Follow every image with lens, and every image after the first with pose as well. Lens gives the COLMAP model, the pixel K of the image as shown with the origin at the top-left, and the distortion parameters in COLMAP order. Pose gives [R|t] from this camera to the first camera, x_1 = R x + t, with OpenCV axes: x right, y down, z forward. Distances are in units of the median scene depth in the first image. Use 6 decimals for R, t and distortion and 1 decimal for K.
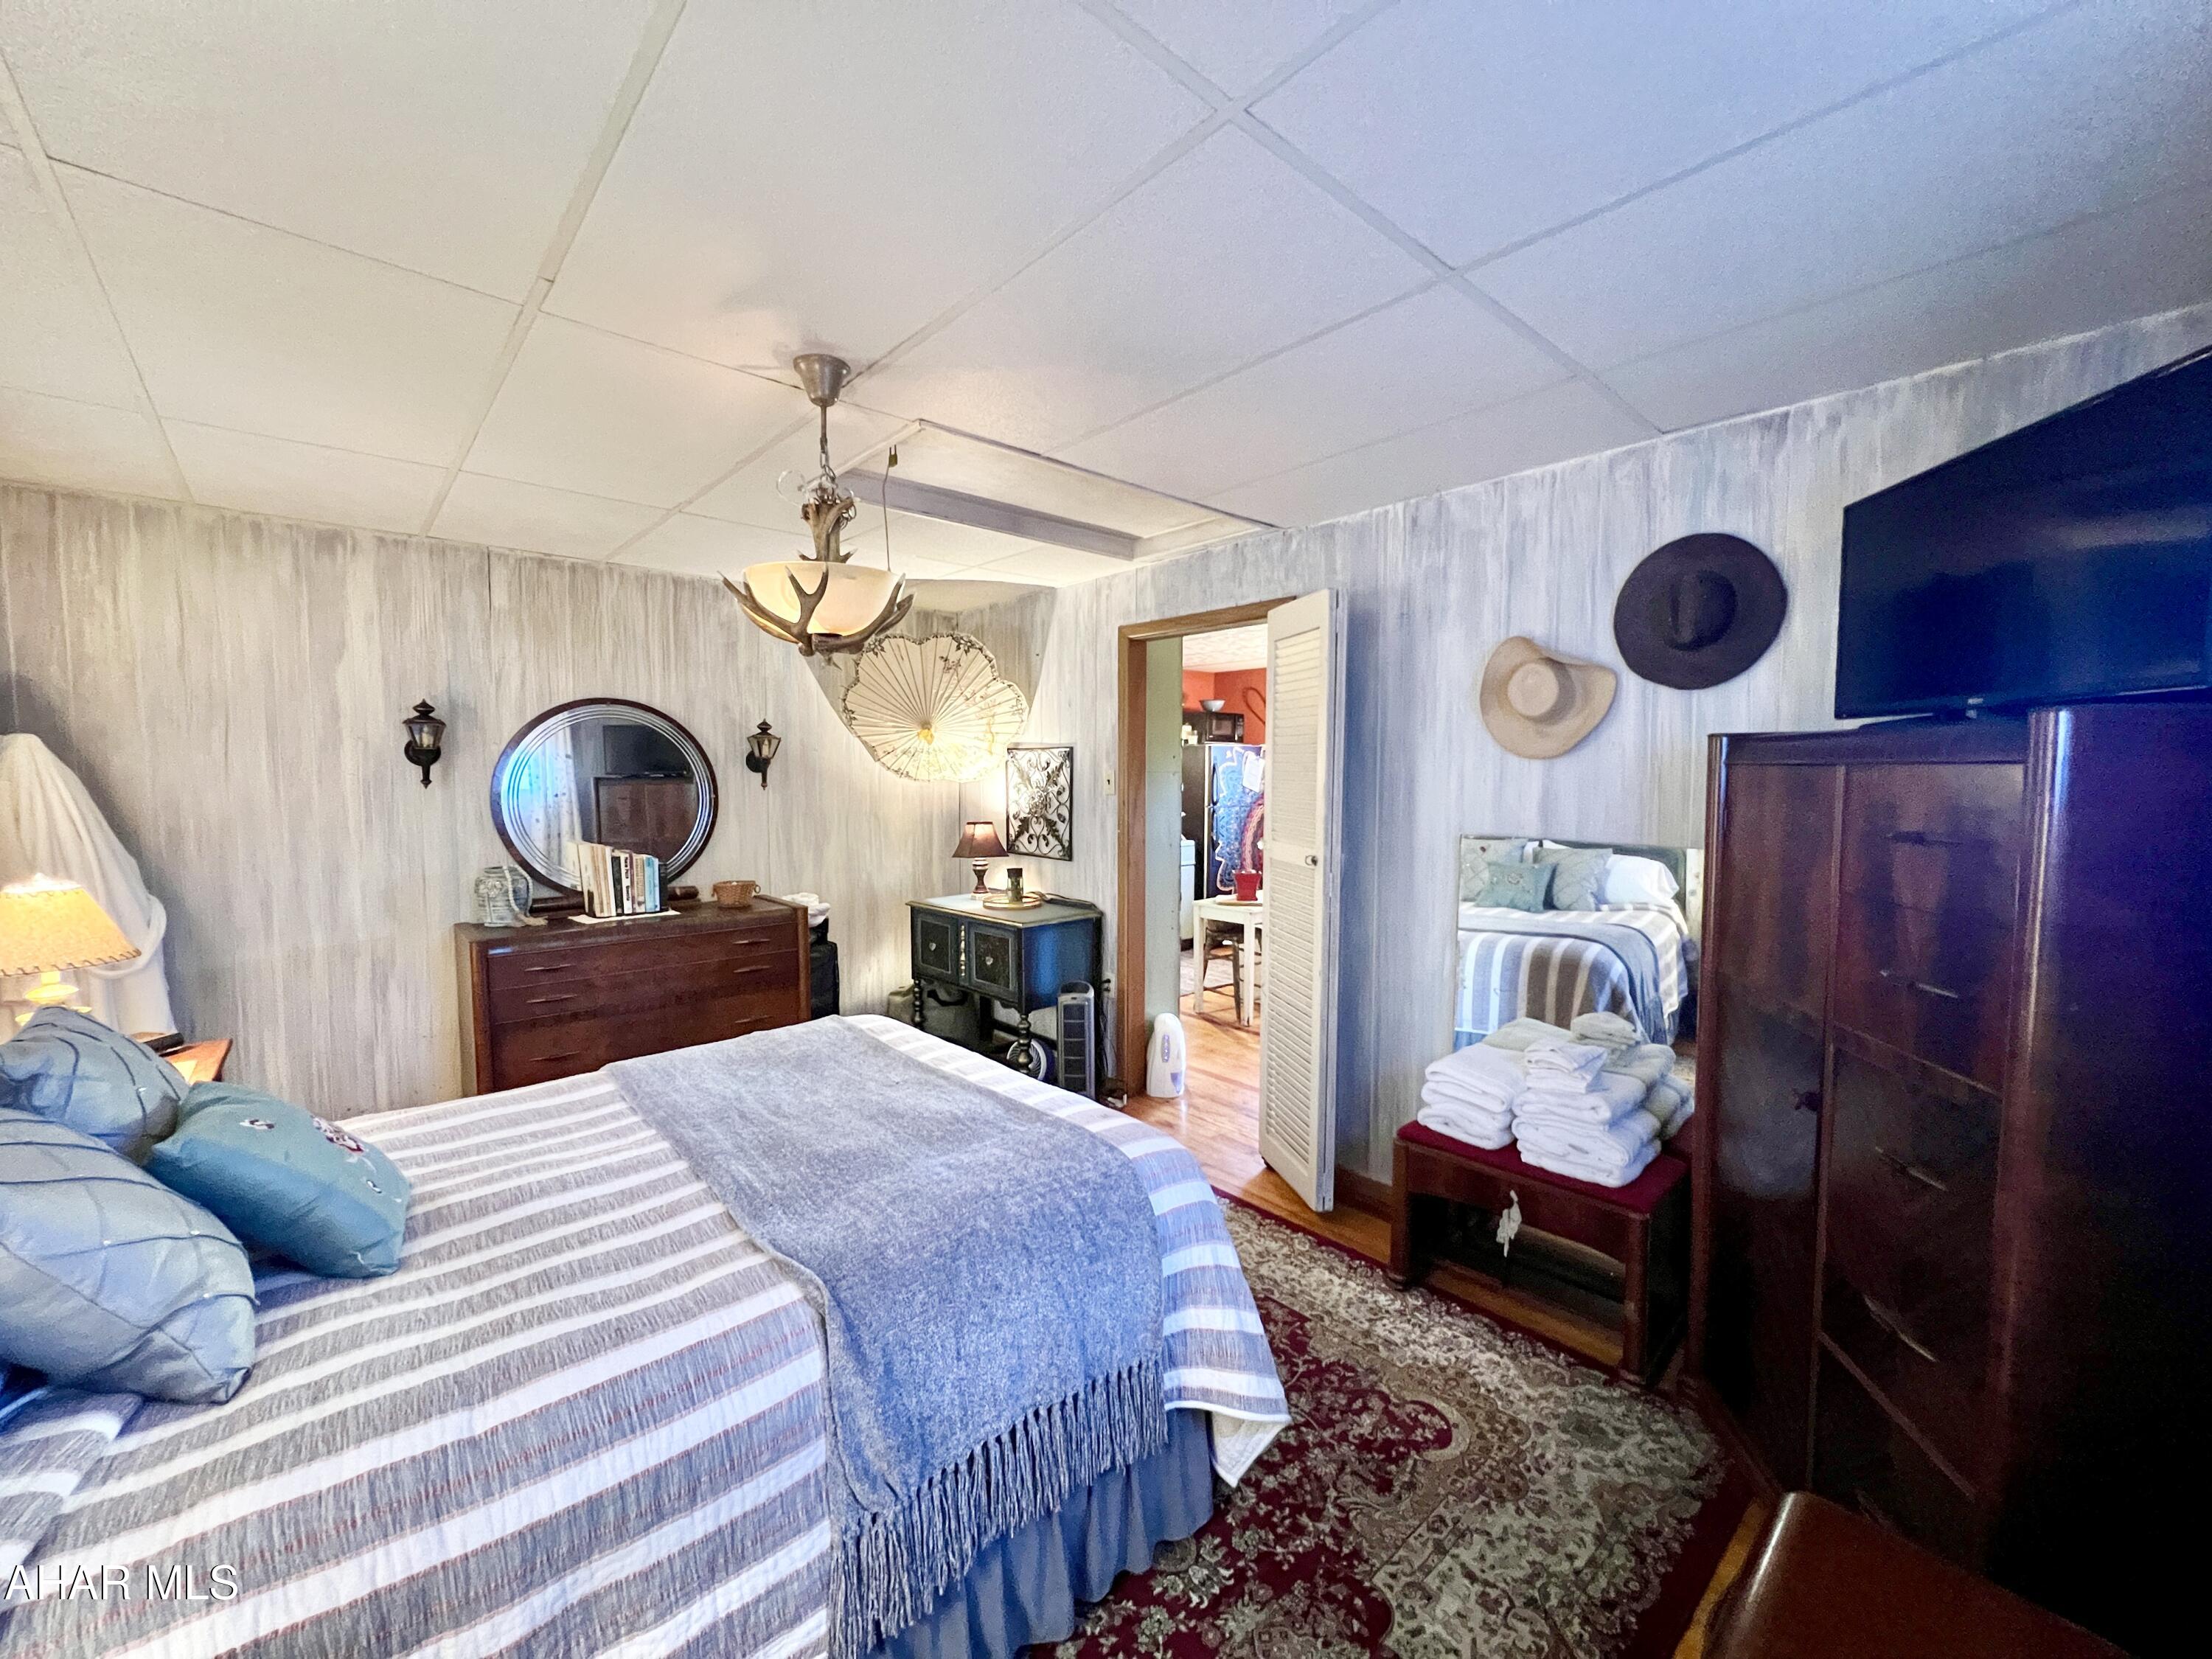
lens RADIAL K [[884.5, 0, 1098.3], [0, 884.5, 823.0], [0, 0, 1]] dist [-0.001708, 0.000371]
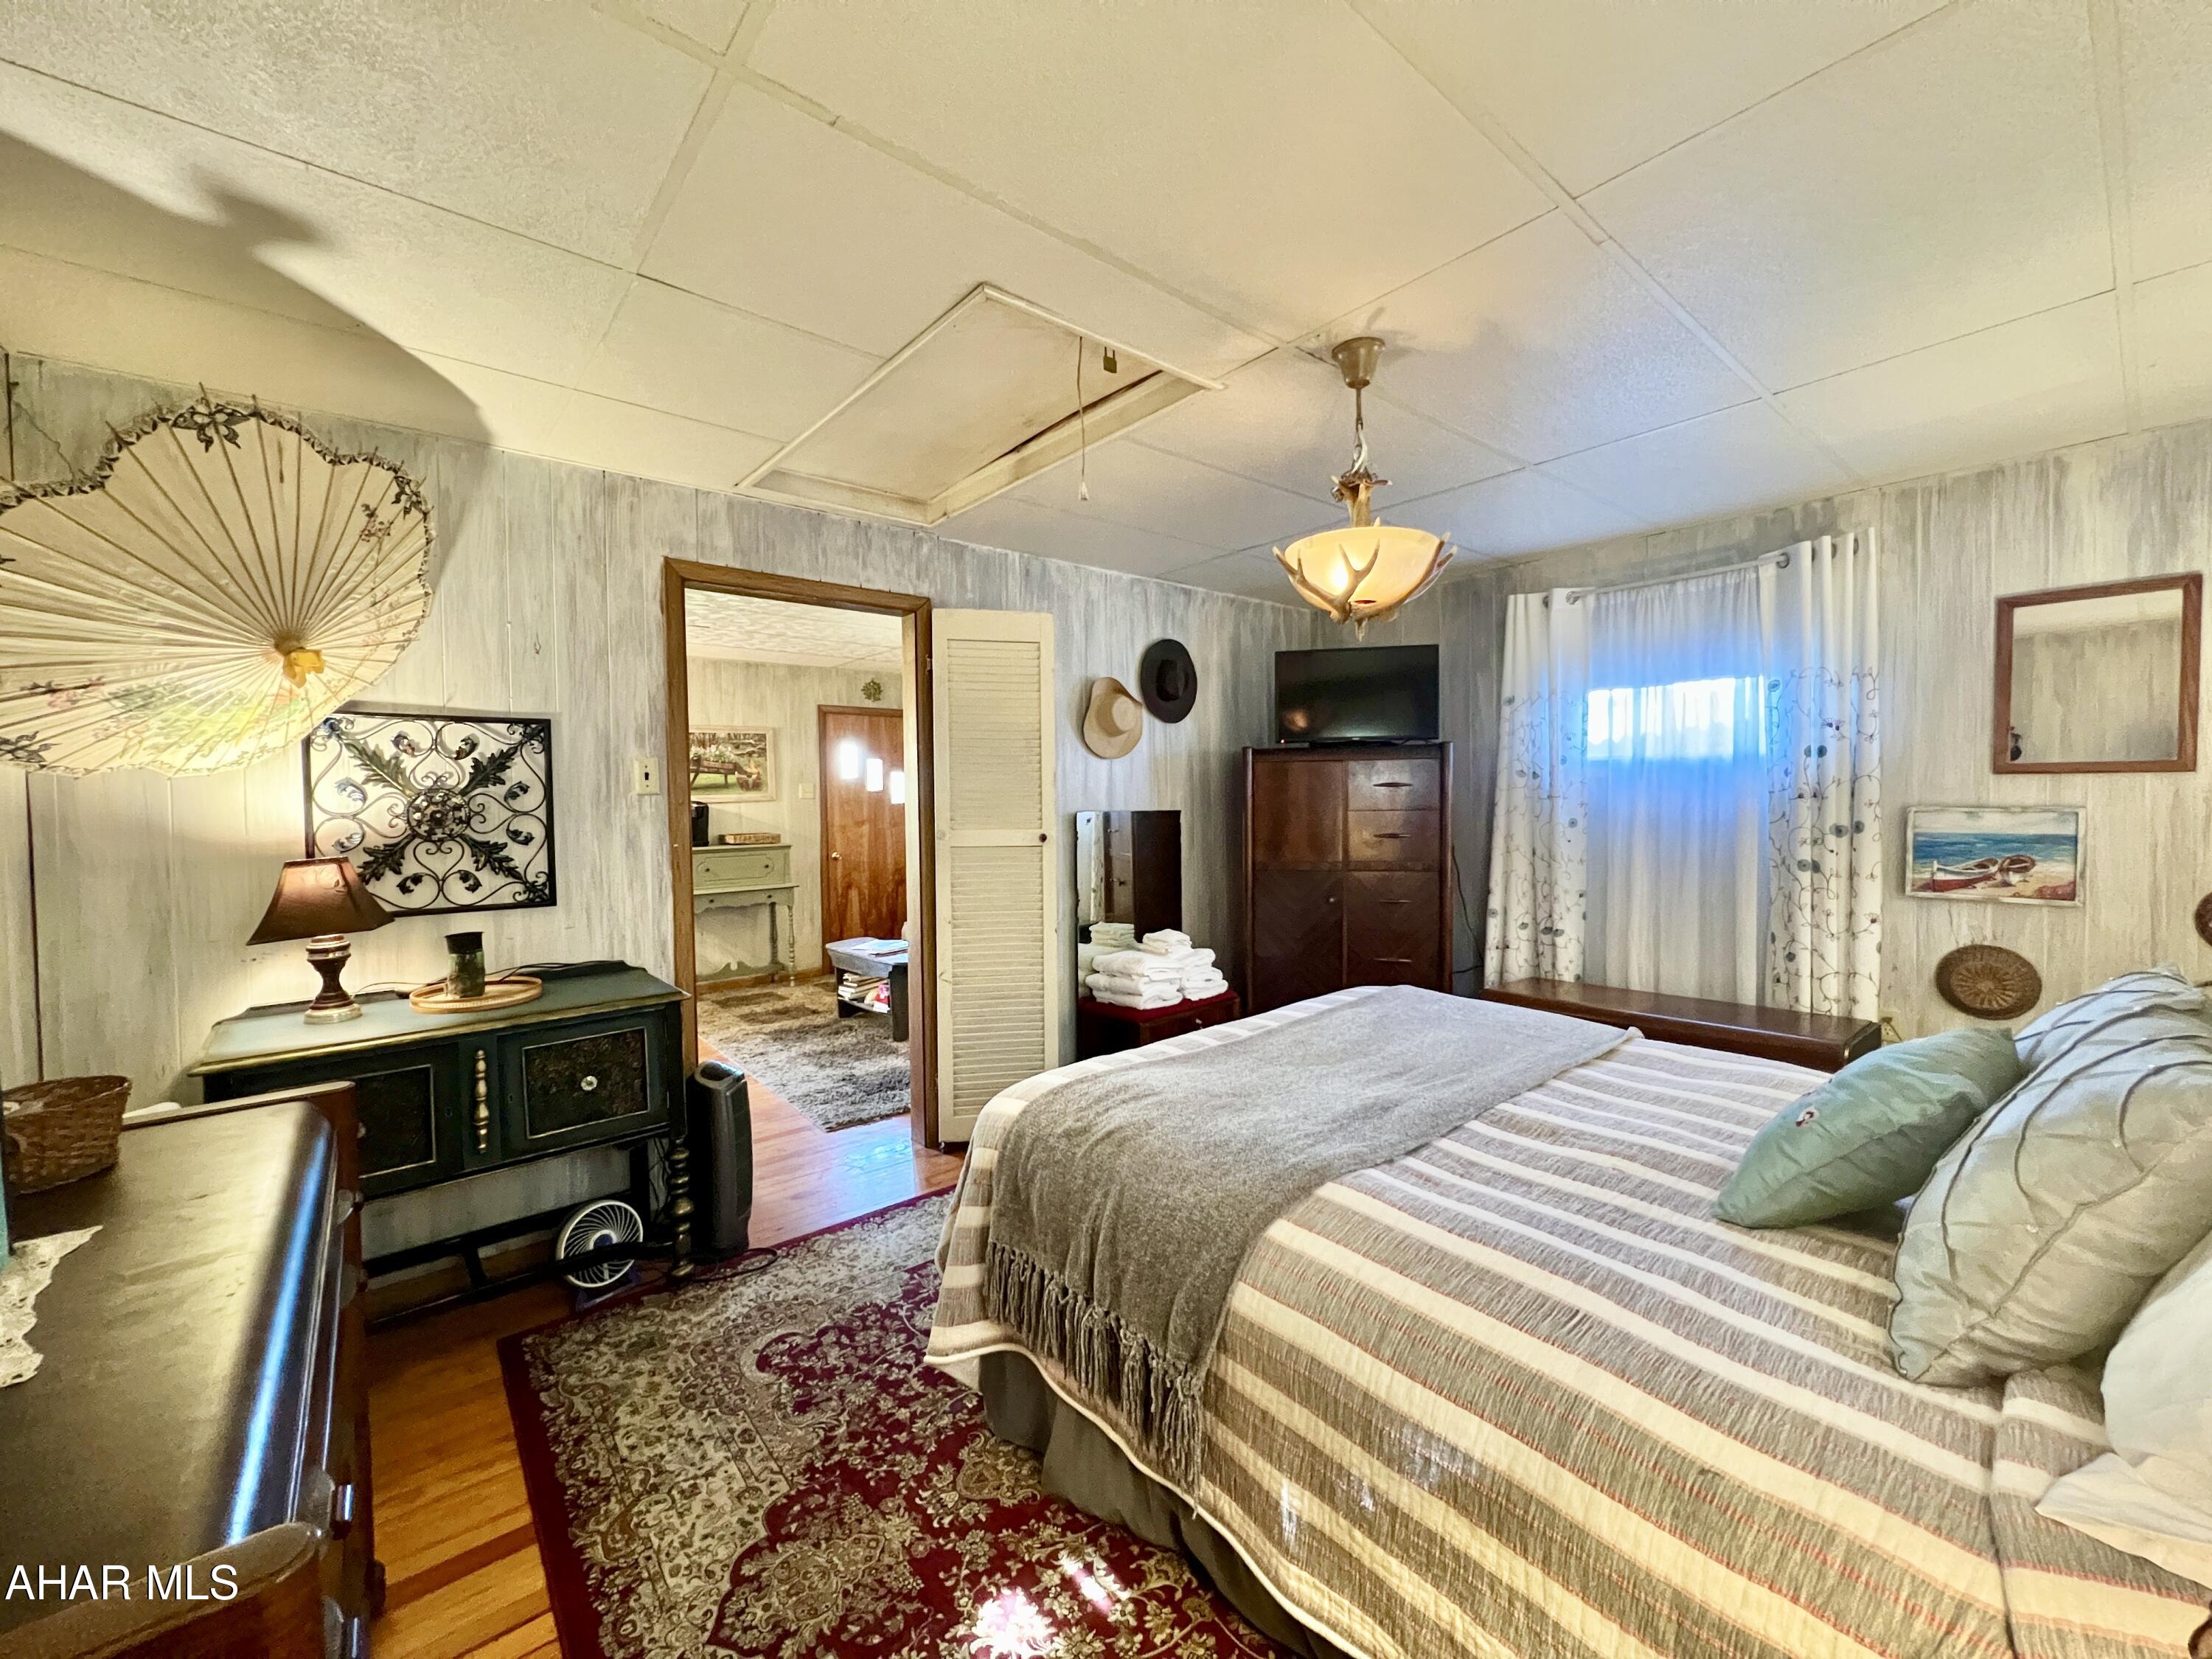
lens RADIAL K [[884.5, 0, 1098.3], [0, 884.5, 823.0], [0, 0, 1]] dist [-0.001708, 0.000371]
pose [[0.029411, -0.028339, 0.999166, -0.630584], [0.074661, 0.996868, 0.026076, -0.001753], [-0.996775, 0.073832, 0.031435, 0.596494]]
